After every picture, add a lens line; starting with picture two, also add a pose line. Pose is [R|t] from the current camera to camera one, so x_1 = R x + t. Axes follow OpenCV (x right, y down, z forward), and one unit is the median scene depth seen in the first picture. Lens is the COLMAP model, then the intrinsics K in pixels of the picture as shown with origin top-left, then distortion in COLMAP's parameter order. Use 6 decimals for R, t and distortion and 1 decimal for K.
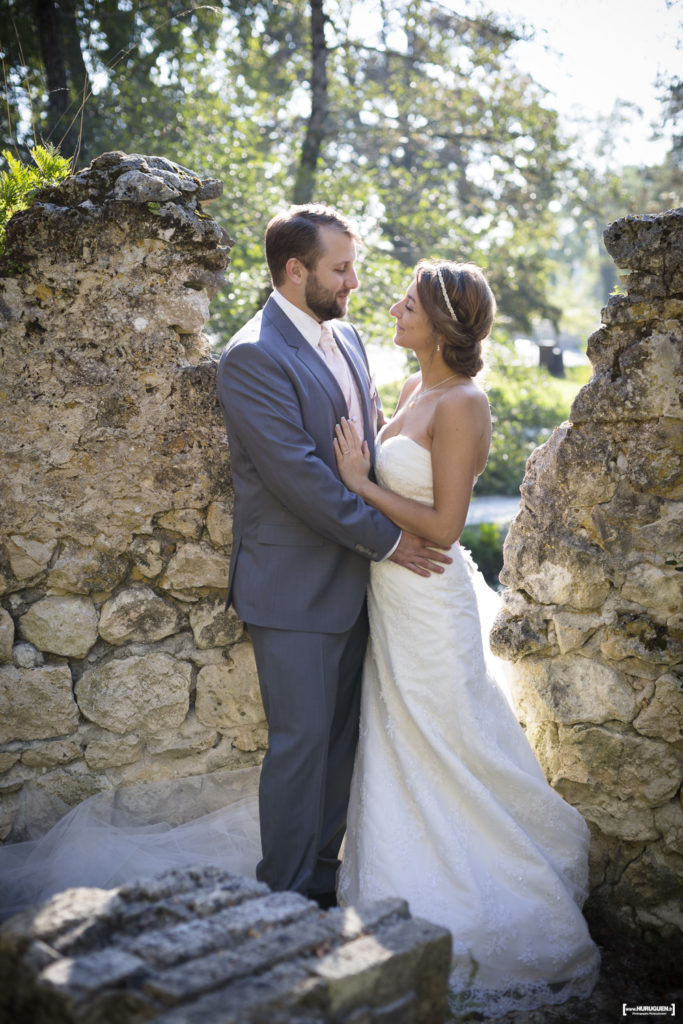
lens RADIAL K [[1406.5, 0, 341.5], [0, 1406.5, 514.6], [0, 0, 1]] dist [-0.028321, 0.000000]
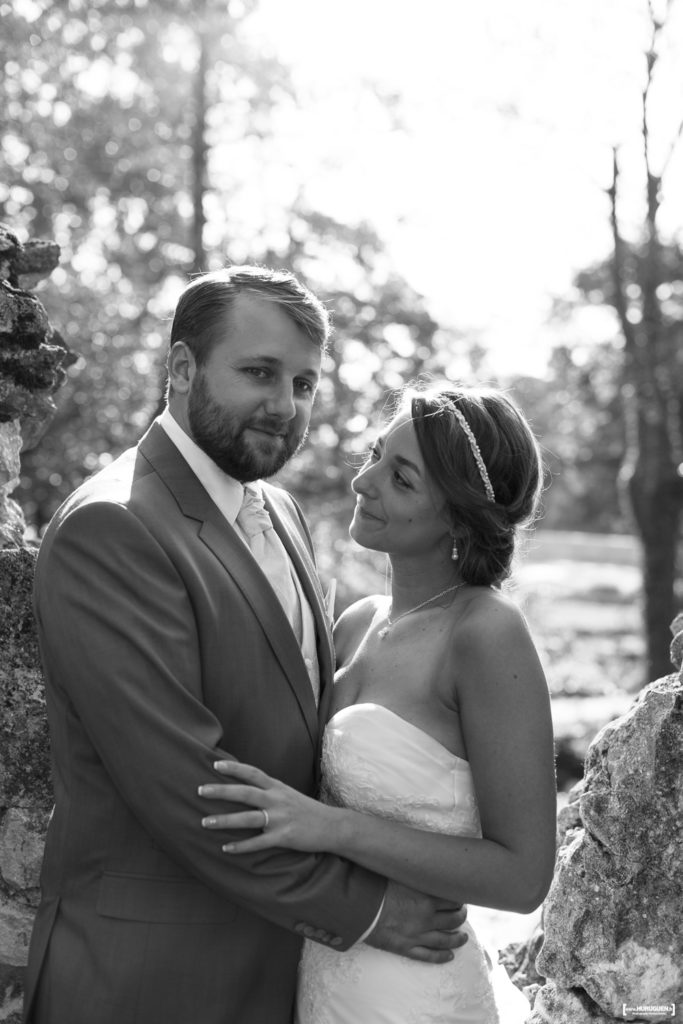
lens RADIAL K [[1406.5, 0, 344.9], [0, 1406.5, 510.7], [0, 0, 1]] dist [-0.028321, 0.000000]
pose [[0.994471, 0.037195, 0.098199, -0.021051], [-0.022729, 0.989241, -0.144518, -0.049031], [-0.102518, 0.141487, 0.984617, 0.456733]]
